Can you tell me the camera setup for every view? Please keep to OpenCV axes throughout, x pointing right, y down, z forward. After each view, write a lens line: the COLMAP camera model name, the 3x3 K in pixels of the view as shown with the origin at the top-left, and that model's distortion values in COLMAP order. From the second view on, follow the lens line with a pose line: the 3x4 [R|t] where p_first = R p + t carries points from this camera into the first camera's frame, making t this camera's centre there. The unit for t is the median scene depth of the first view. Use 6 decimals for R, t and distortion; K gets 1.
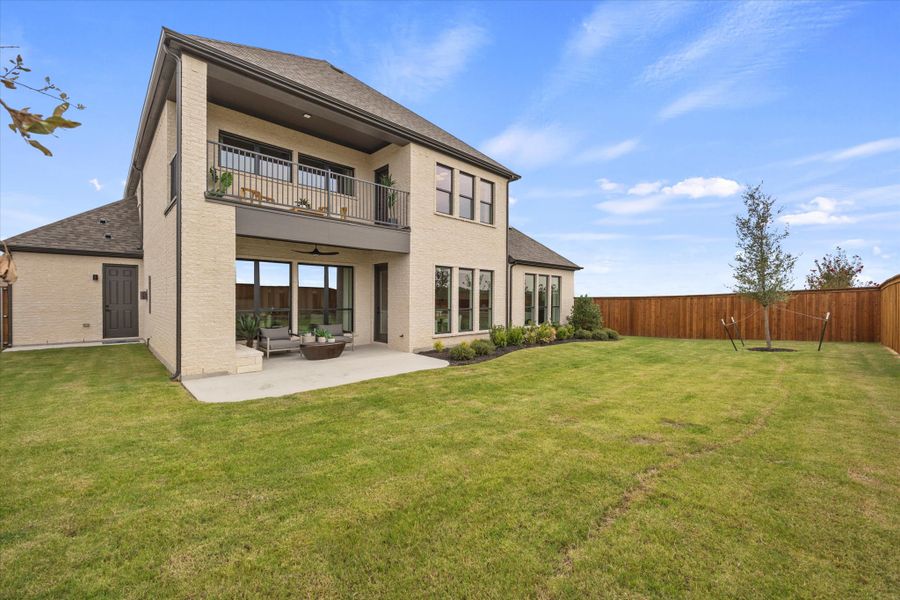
lens RADIAL K [[363.0, 0, 449.8], [0, 363.0, 298.7], [0, 0, 1]] dist [-0.001355, -0.000380]
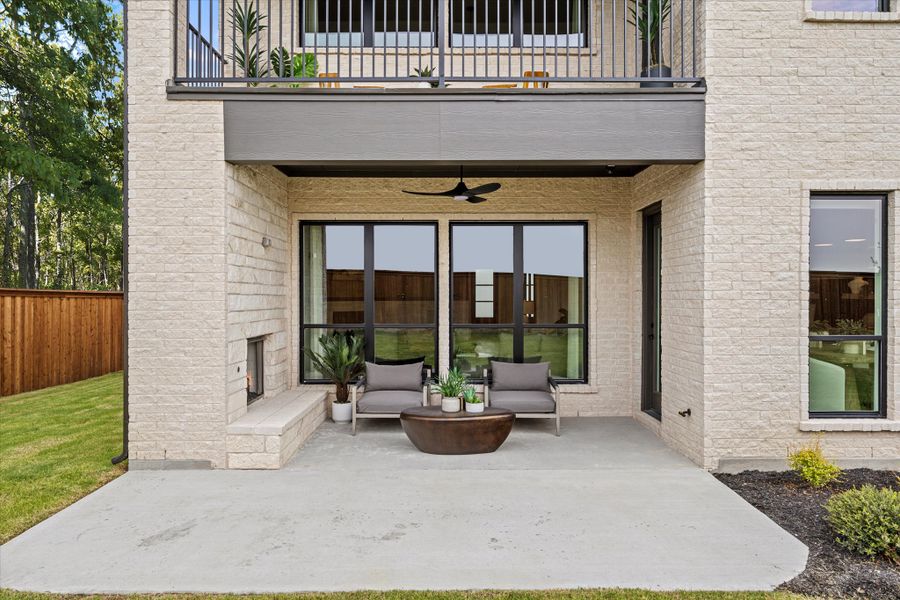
lens RADIAL K [[595.5, 0, 450.0], [0, 595.5, 300.0], [0, 0, 1]] dist [0.000348, 0.000217]
pose [[0.721740, -0.002121, -0.692161, 0.093169], [0.005563, 0.999981, 0.002736, -0.003718], [0.692142, -0.005825, 0.721738, 0.465496]]
